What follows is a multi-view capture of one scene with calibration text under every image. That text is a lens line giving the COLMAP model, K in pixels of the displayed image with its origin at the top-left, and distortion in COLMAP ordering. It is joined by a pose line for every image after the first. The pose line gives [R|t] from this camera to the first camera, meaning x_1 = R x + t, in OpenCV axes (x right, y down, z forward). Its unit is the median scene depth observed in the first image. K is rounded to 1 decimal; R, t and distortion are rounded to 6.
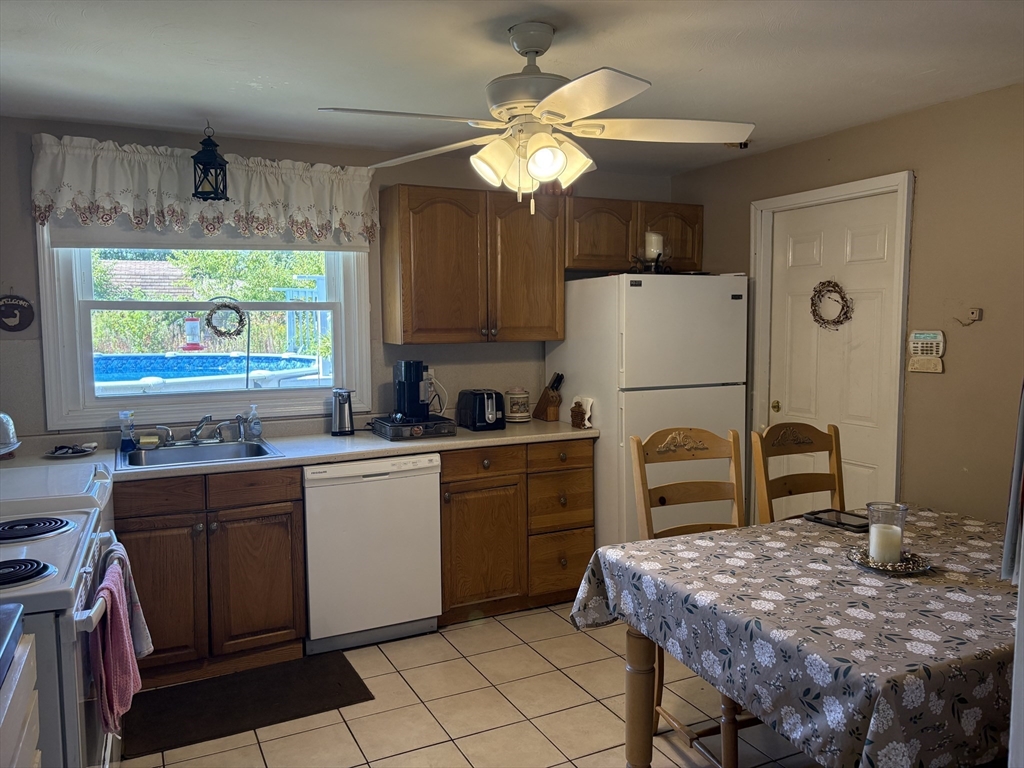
lens RADIAL K [[773.0, 0, 512.0], [0, 773.0, 384.0], [0, 0, 1]] dist [0.087672, -0.103243]
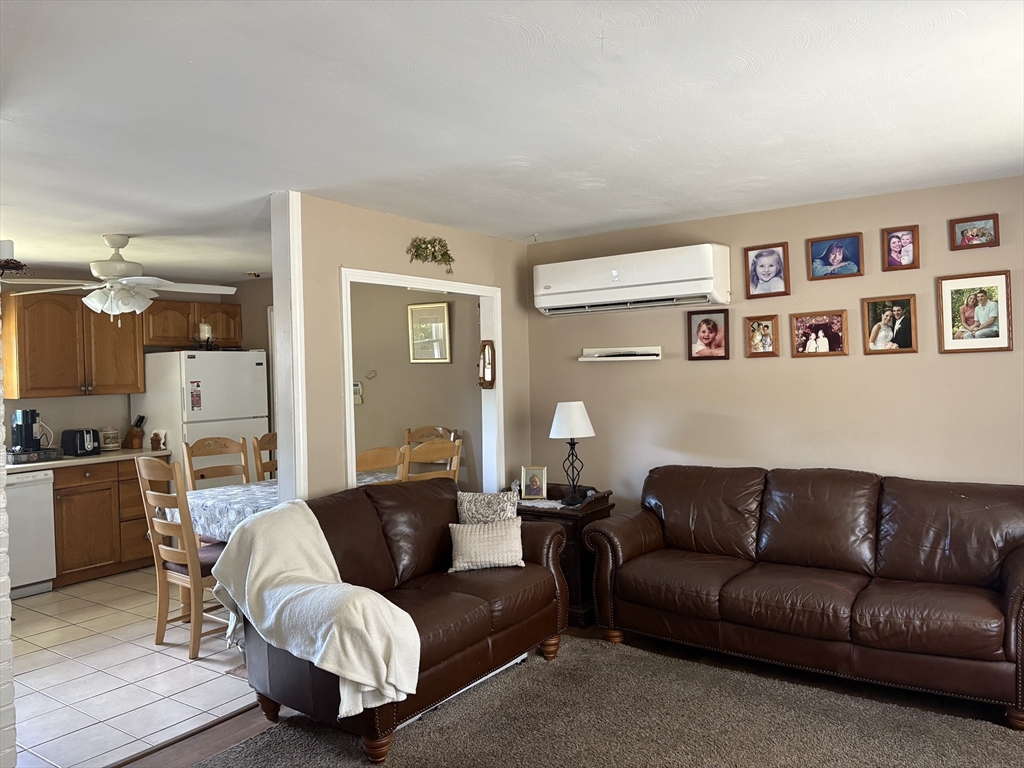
lens RADIAL K [[773.0, 0, 512.0], [0, 773.0, 384.0], [0, 0, 1]] dist [0.087672, -0.103243]
pose [[0.880099, -0.020765, 0.474336, -0.027269], [0.052978, 0.997099, -0.054646, 0.050102], [-0.471825, 0.073223, 0.878646, -0.712943]]
